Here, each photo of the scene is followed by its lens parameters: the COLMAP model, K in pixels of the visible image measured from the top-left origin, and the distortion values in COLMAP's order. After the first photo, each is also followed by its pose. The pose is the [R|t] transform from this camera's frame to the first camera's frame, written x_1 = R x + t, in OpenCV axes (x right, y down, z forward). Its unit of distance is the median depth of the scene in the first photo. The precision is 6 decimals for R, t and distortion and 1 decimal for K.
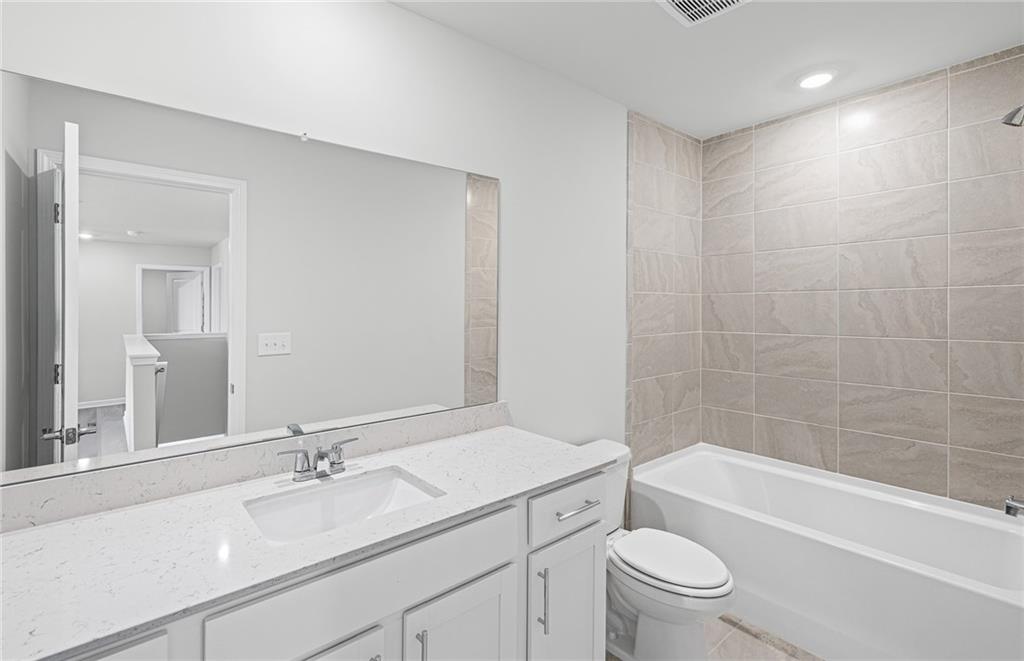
lens RADIAL K [[468.4, 0, 515.6], [0, 468.4, 315.7], [0, 0, 1]] dist [-0.002335, -0.000219]
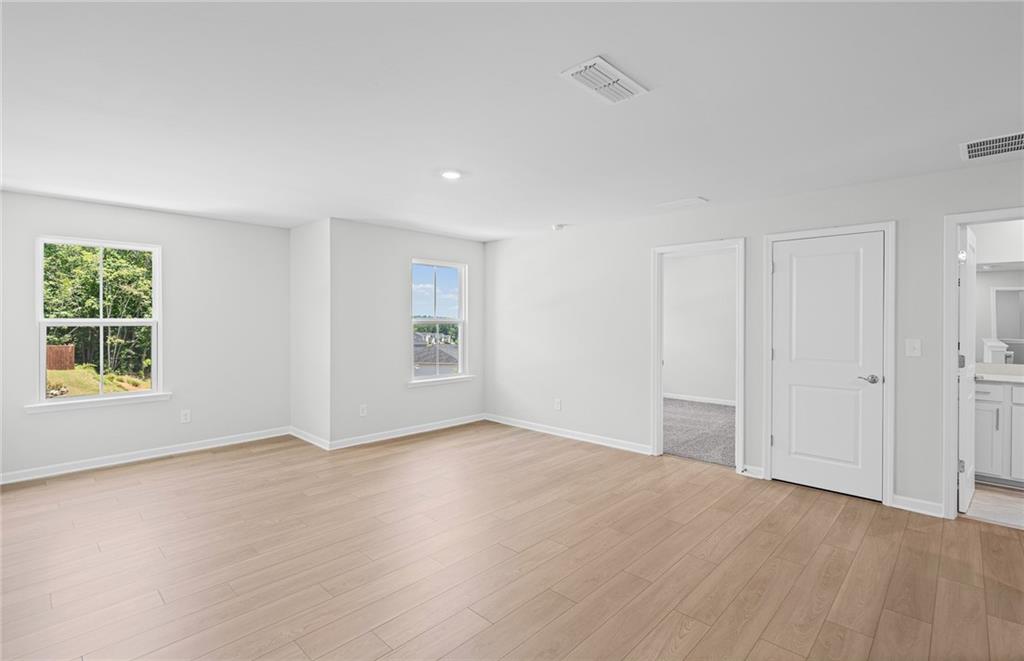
lens RADIAL K [[468.4, 0, 515.6], [0, 468.4, 315.7], [0, 0, 1]] dist [-0.002335, -0.000219]
pose [[0.098450, -0.015450, -0.995022, 0.795037], [-0.011648, 0.999793, -0.016677, 0.014449], [0.995074, 0.013232, 0.098249, -1.002835]]
